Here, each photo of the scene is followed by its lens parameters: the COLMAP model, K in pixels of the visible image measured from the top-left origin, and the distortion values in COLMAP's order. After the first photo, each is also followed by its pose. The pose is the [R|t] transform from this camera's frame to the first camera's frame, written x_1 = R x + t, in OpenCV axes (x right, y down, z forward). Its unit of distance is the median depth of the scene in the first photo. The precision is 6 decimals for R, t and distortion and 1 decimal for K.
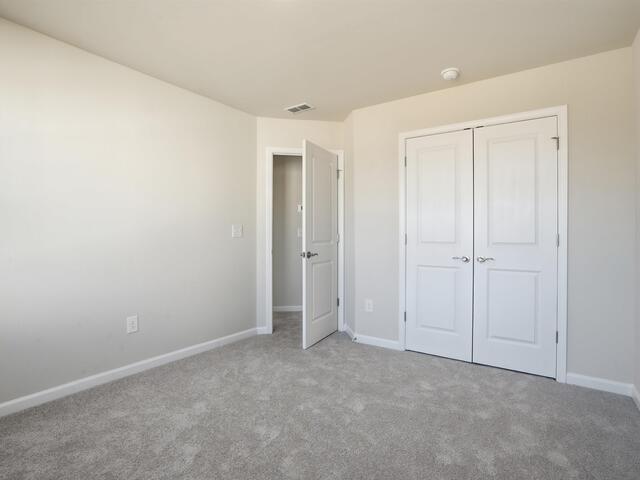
lens RADIAL K [[340.1, 0, 317.0], [0, 340.1, 236.3], [0, 0, 1]] dist [-0.068444, 0.030862]
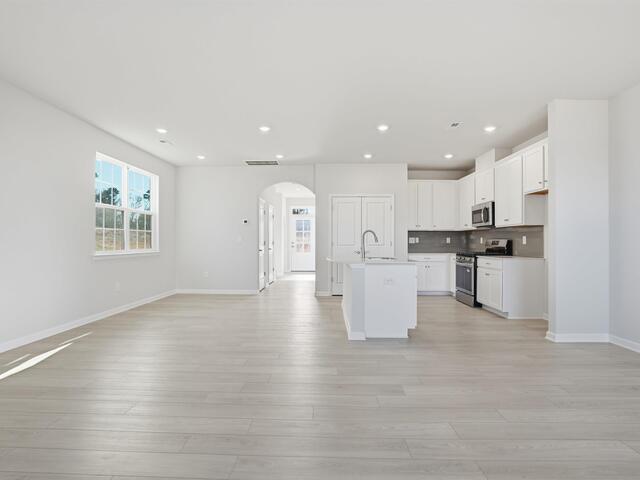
lens RADIAL K [[334.4, 0, 318.4], [0, 334.4, 242.2], [0, 0, 1]] dist [-0.070119, 0.030546]
pose [[0.833318, -0.006083, 0.552761, -1.113524], [-0.000109, 0.999938, 0.011167, -0.026456], [-0.552794, -0.009366, 0.833265, -0.823537]]
